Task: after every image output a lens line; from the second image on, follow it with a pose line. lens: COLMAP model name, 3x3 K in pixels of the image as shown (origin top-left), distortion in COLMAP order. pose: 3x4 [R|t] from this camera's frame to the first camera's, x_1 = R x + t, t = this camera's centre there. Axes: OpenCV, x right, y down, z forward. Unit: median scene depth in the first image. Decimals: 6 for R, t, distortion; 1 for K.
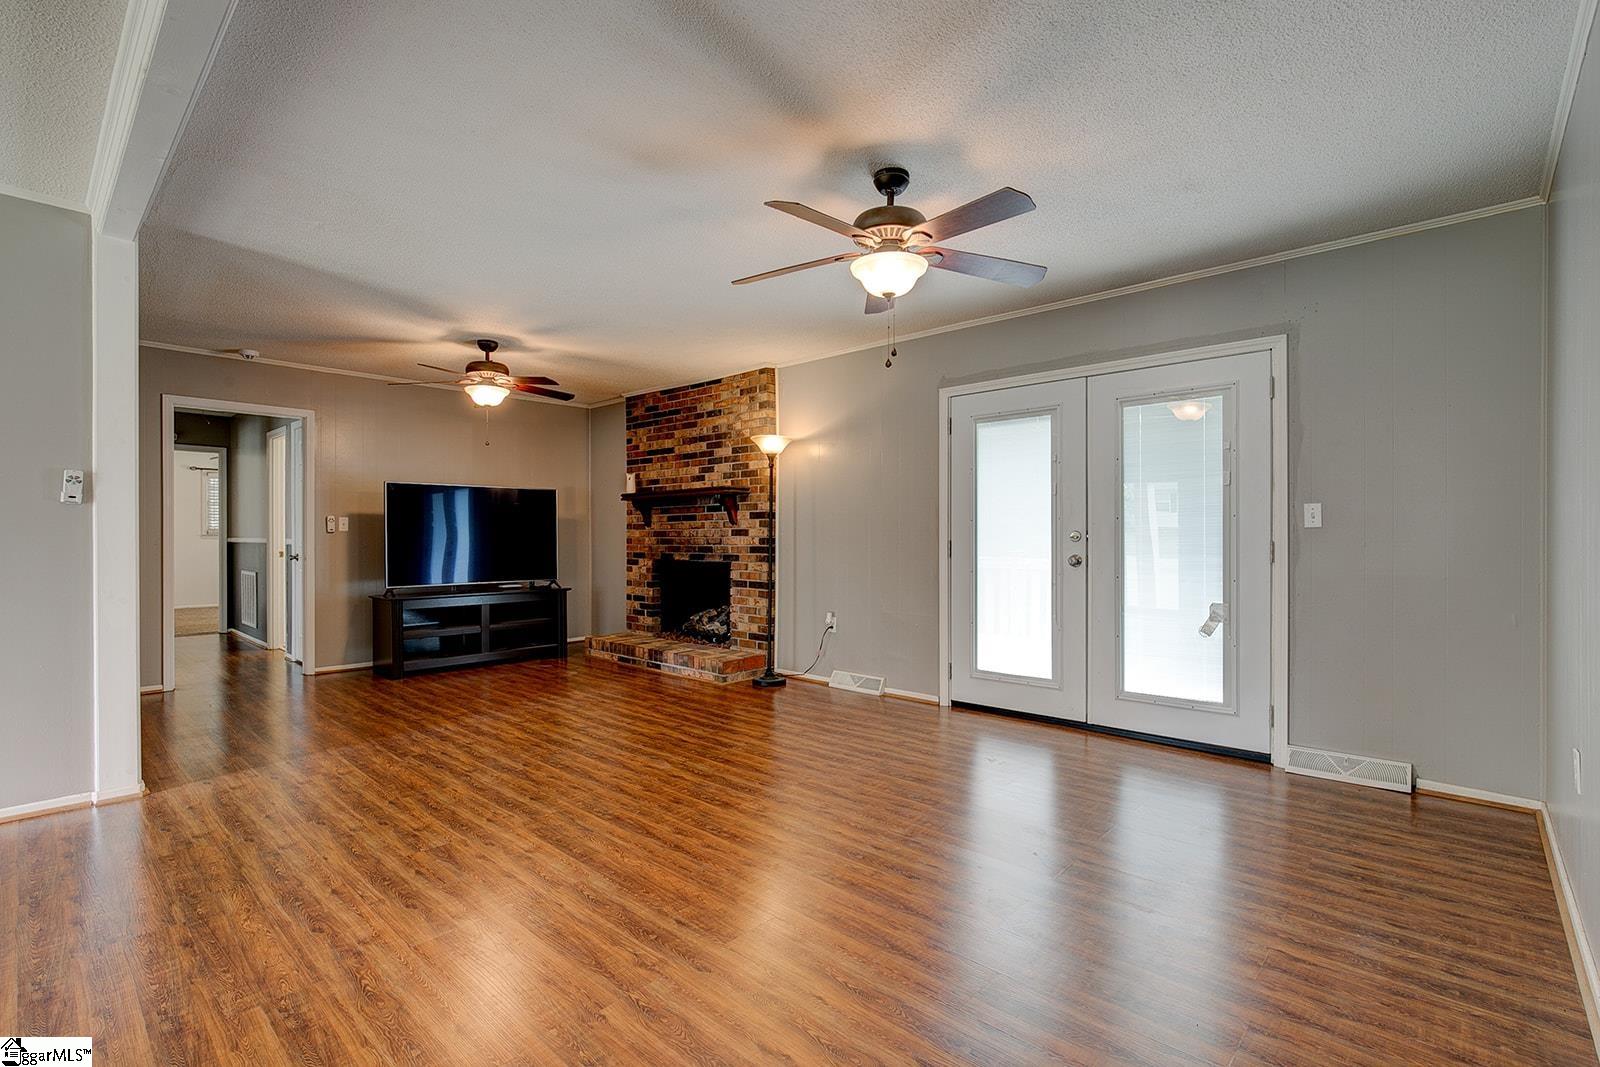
lens RADIAL K [[745.5, 0, 794.2], [0, 745.5, 531.5], [0, 0, 1]] dist [-0.009808, 0.004283]
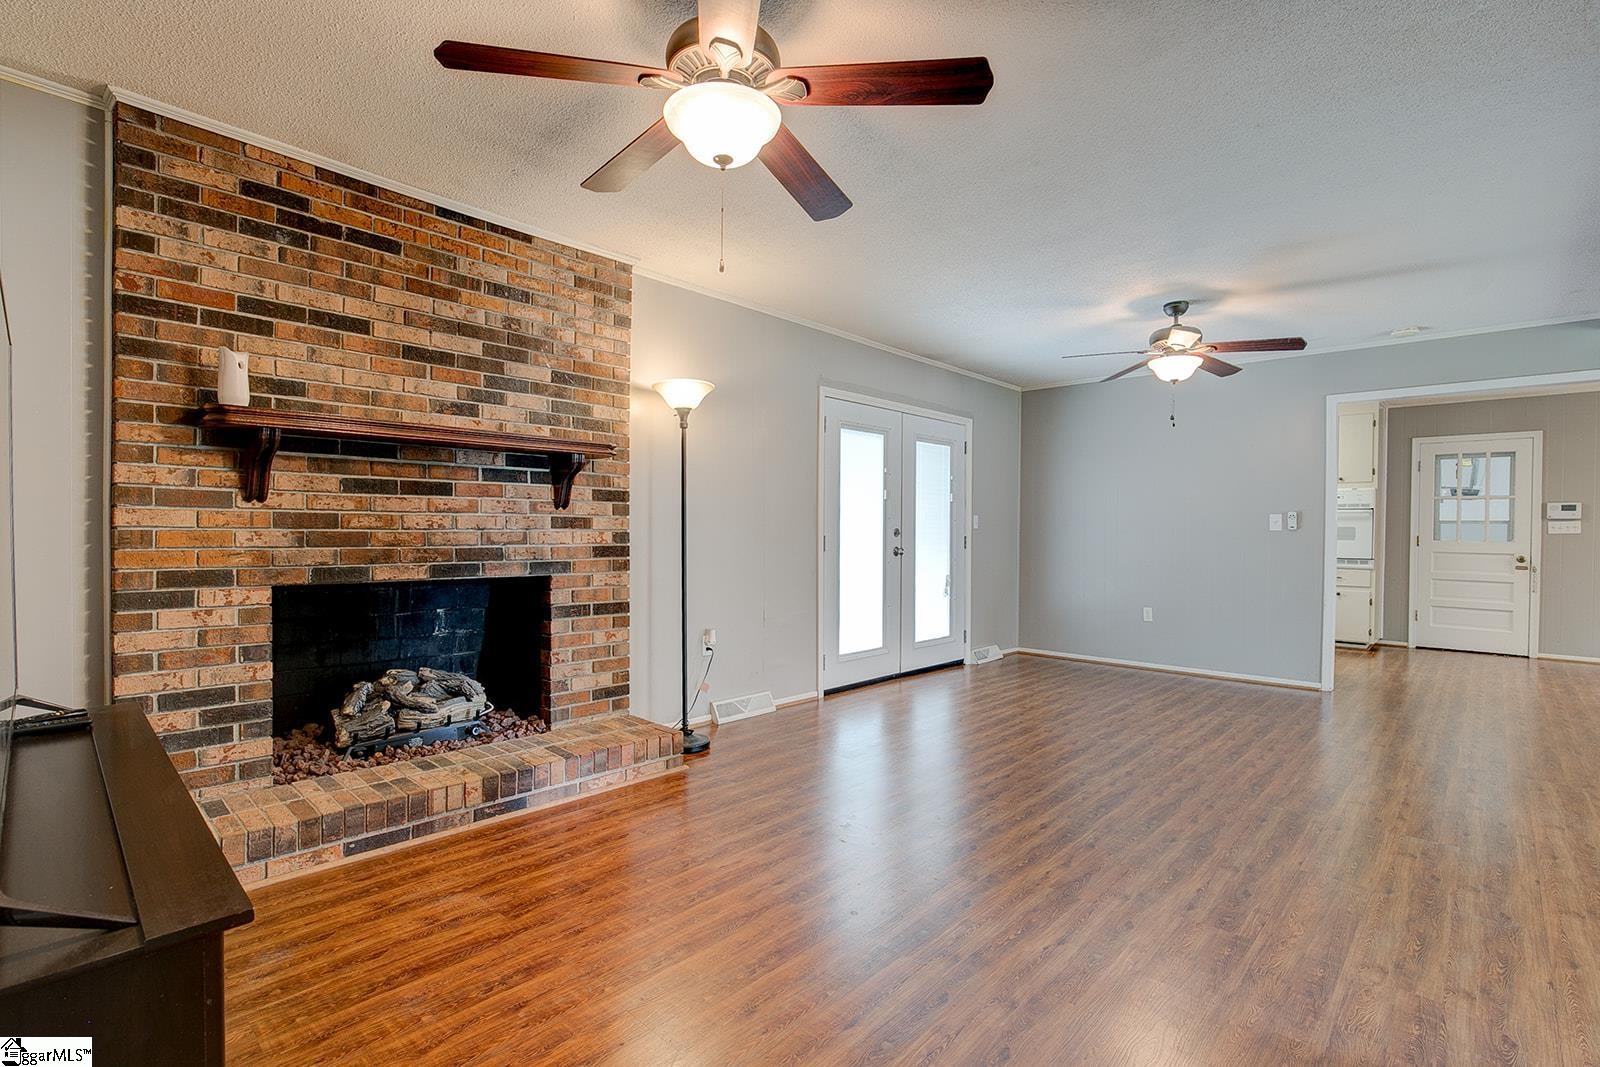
lens RADIAL K [[745.5, 0, 804.5], [0, 745.5, 538.4], [0, 0, 1]] dist [-0.009808, 0.004283]
pose [[-0.007514, -0.007275, 0.999945, -0.666124], [-0.014071, 0.999875, 0.007168, 0.007009], [-0.999873, -0.014016, -0.007616, 0.838084]]
